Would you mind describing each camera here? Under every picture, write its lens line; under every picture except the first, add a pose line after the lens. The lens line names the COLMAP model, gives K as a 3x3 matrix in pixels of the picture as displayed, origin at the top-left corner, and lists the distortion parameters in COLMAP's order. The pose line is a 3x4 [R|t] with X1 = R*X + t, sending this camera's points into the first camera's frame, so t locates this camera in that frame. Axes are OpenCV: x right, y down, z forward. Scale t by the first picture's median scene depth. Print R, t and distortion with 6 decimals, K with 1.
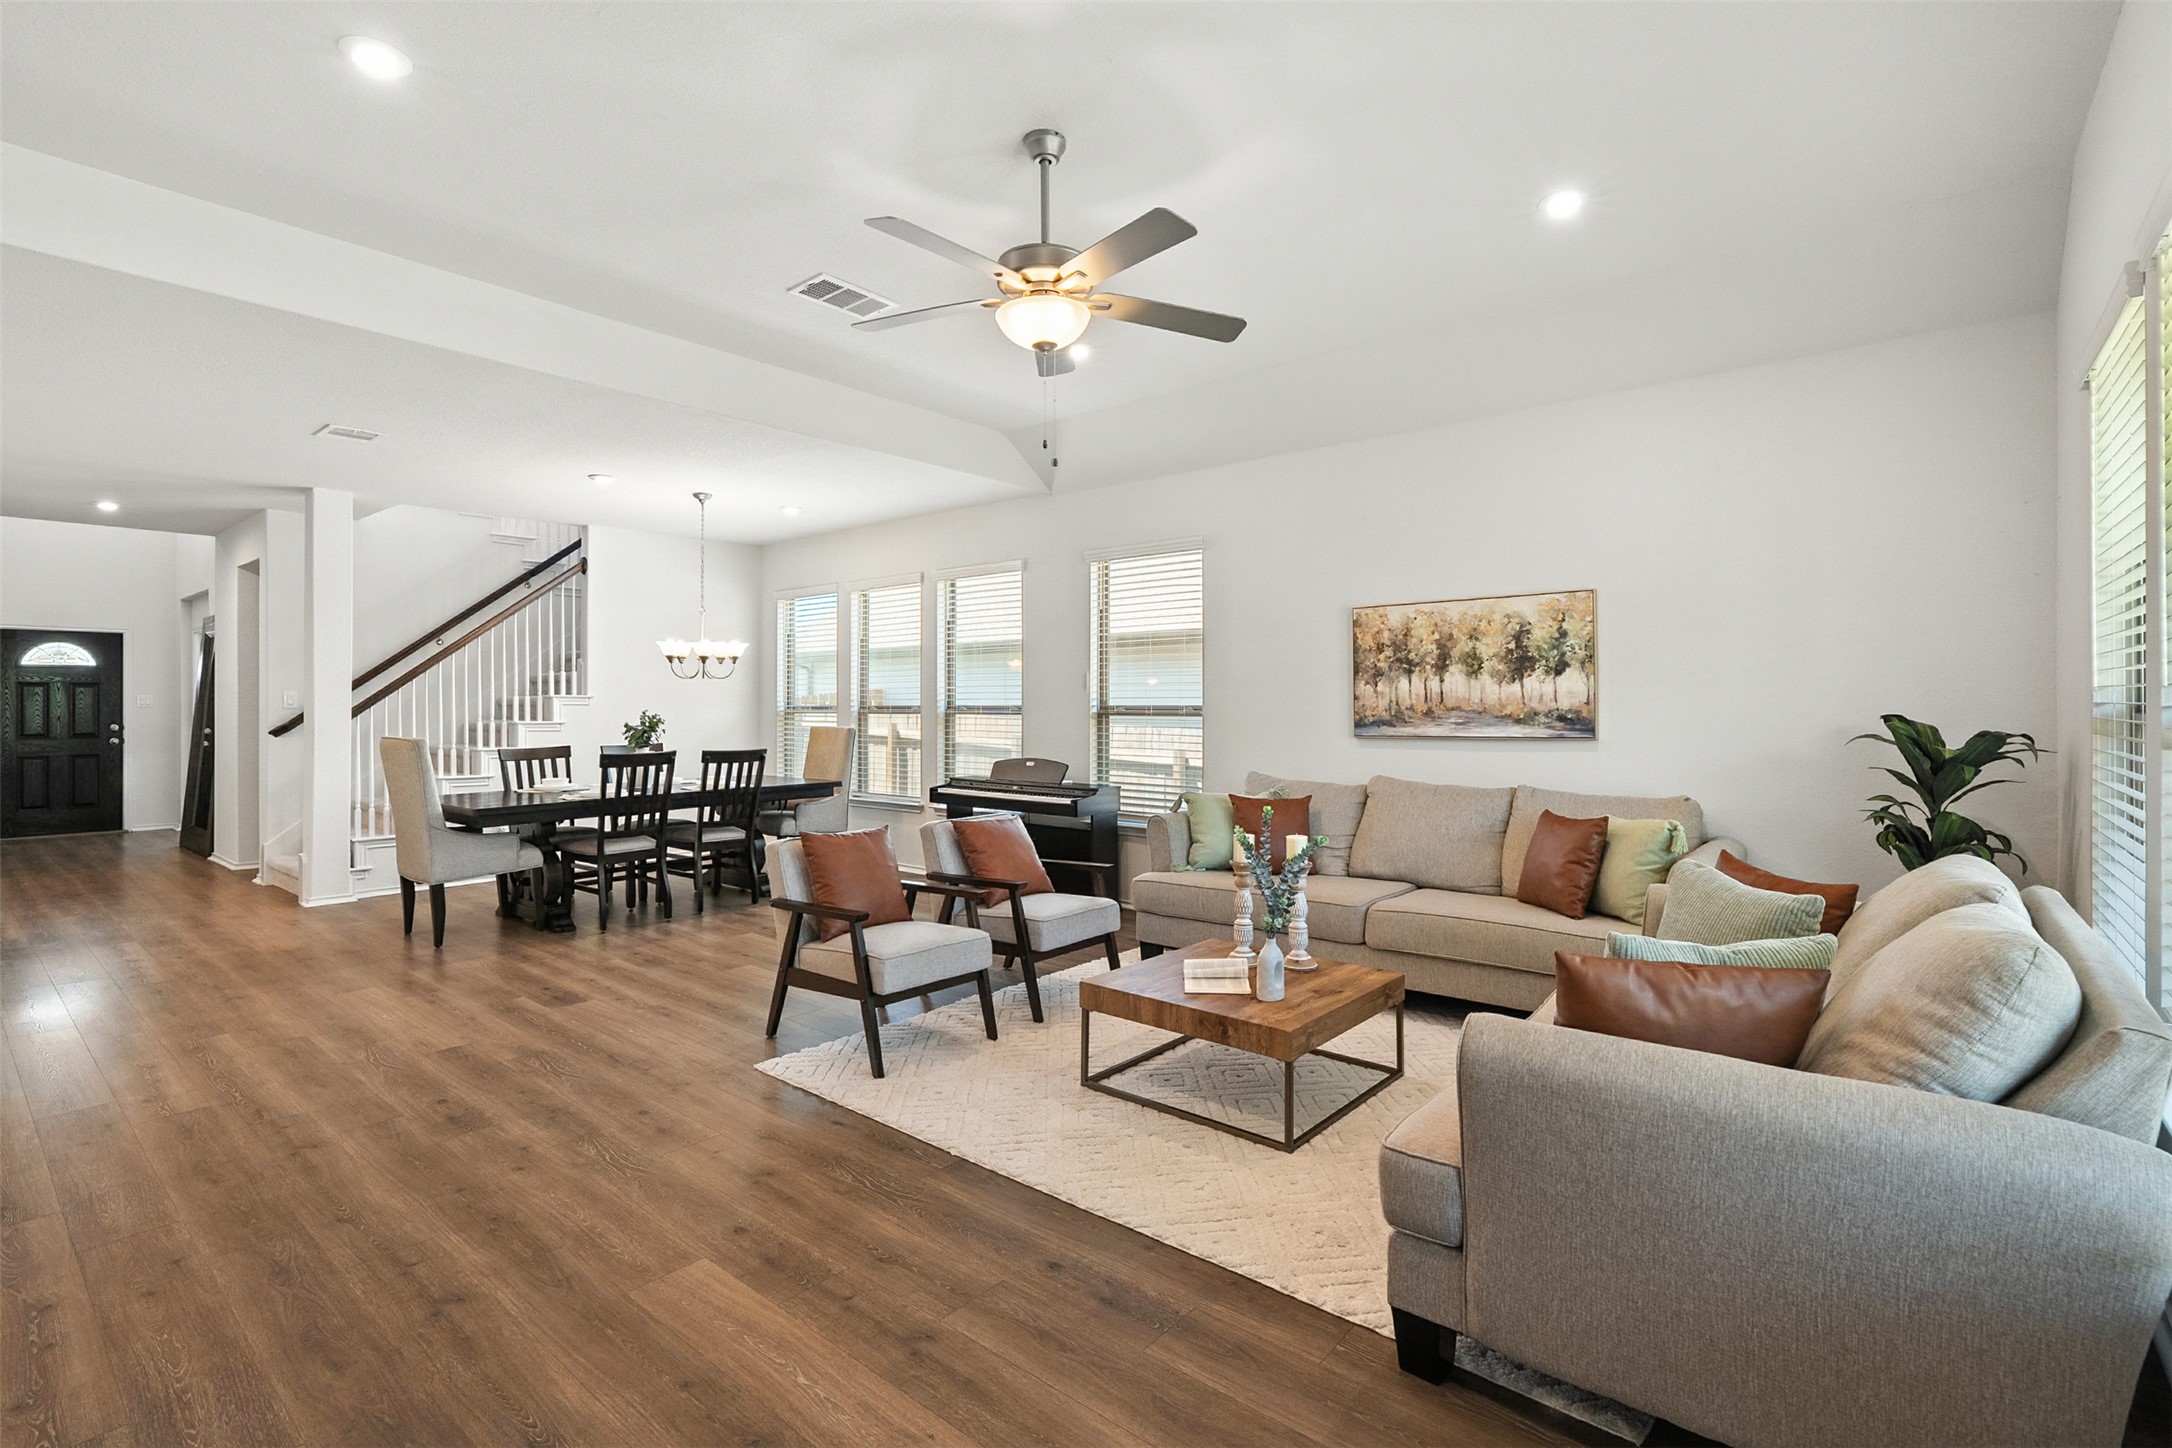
lens RADIAL K [[975.9, 0, 1090.3], [0, 975.9, 707.9], [0, 0, 1]] dist [-0.005257, 0.000545]
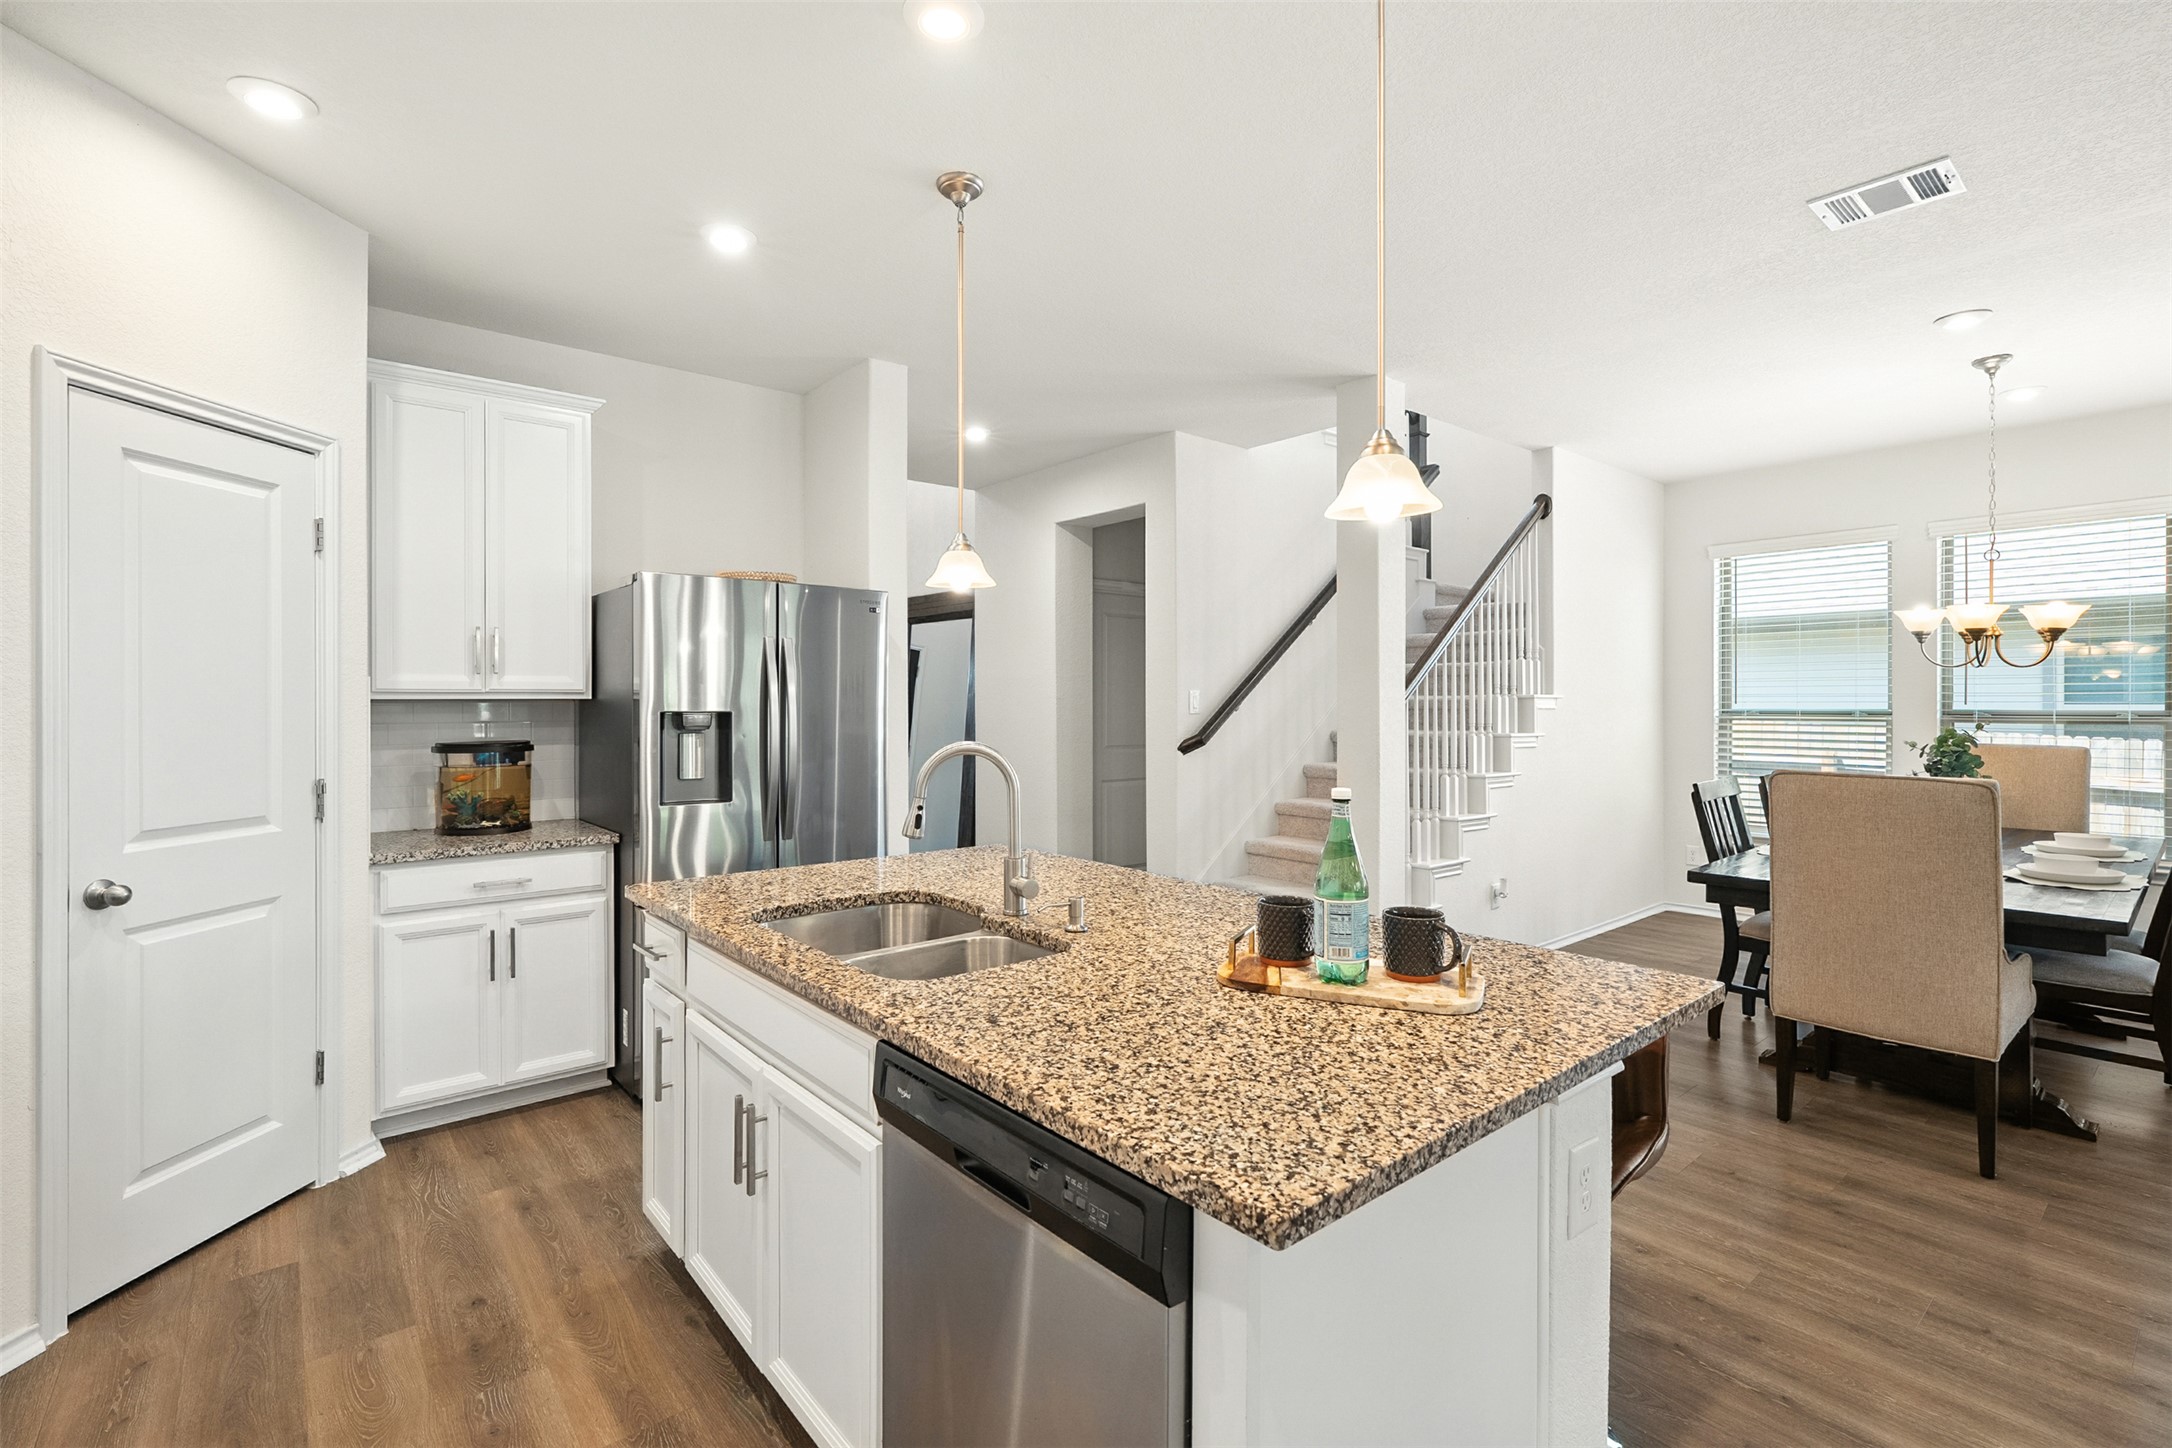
lens RADIAL K [[975.9, 0, 1103.4], [0, 975.9, 700.5], [0, 0, 1]] dist [-0.005257, 0.000545]
pose [[0.983750, 0.000500, -0.179542, -0.832406], [-0.001193, 0.999992, -0.003753, -0.006732], [0.179539, 0.003907, 0.983743, 0.319817]]
